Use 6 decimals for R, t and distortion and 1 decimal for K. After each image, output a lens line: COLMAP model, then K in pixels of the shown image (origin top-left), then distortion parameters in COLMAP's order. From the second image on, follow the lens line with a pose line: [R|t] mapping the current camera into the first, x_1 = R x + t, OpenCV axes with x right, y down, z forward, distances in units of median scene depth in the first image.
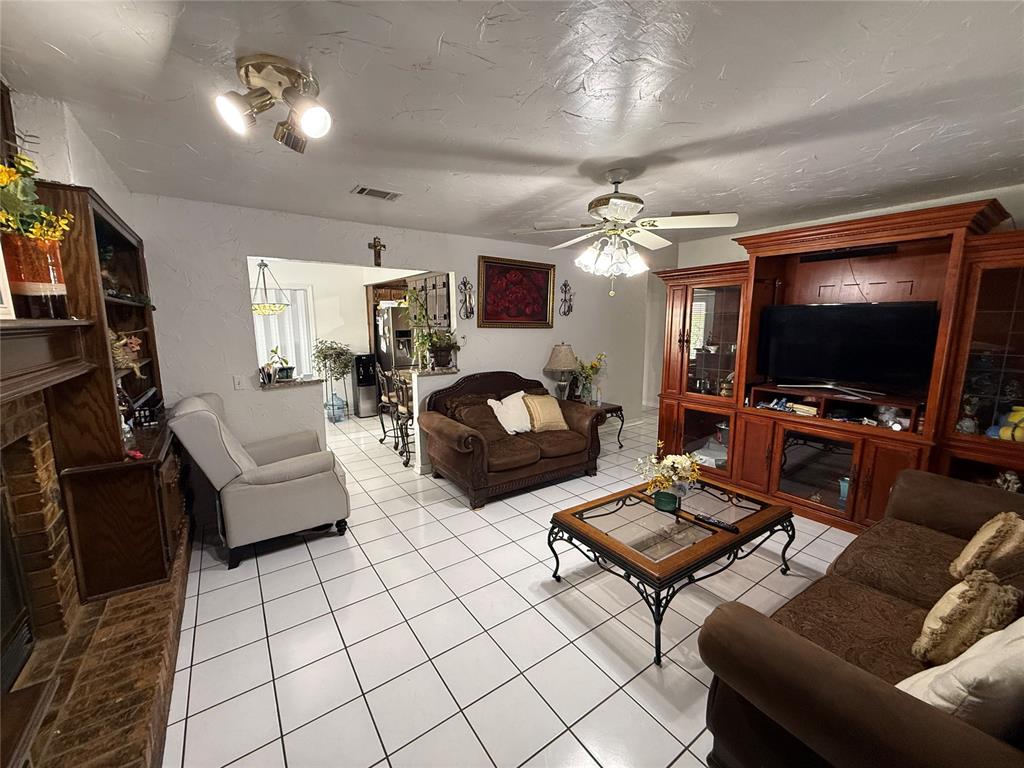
lens RADIAL K [[405.9, 0, 508.2], [0, 405.9, 386.6], [0, 0, 1]] dist [-0.000799, 0.000077]
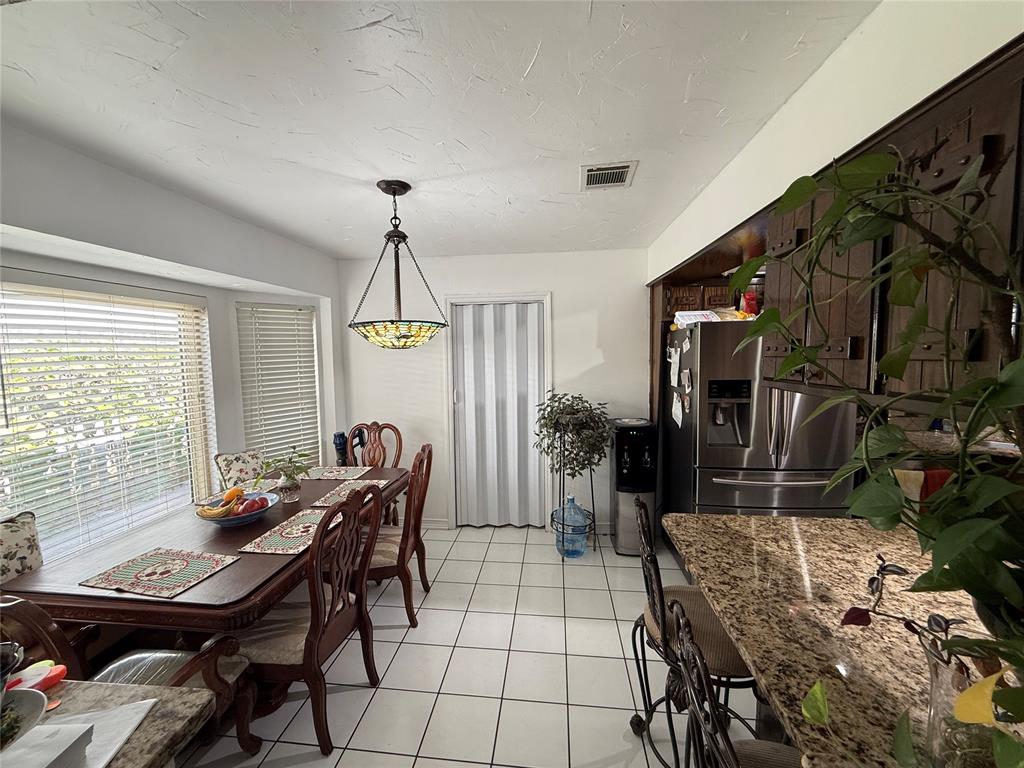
lens RADIAL K [[405.9, 0, 508.0], [0, 405.9, 382.9], [0, 0, 1]] dist [-0.000799, 0.000077]
pose [[0.749834, 0.043088, -0.660222, -0.155466], [-0.093576, 0.994753, -0.041355, -0.097109], [0.654976, 0.092790, 0.749931, 0.548888]]
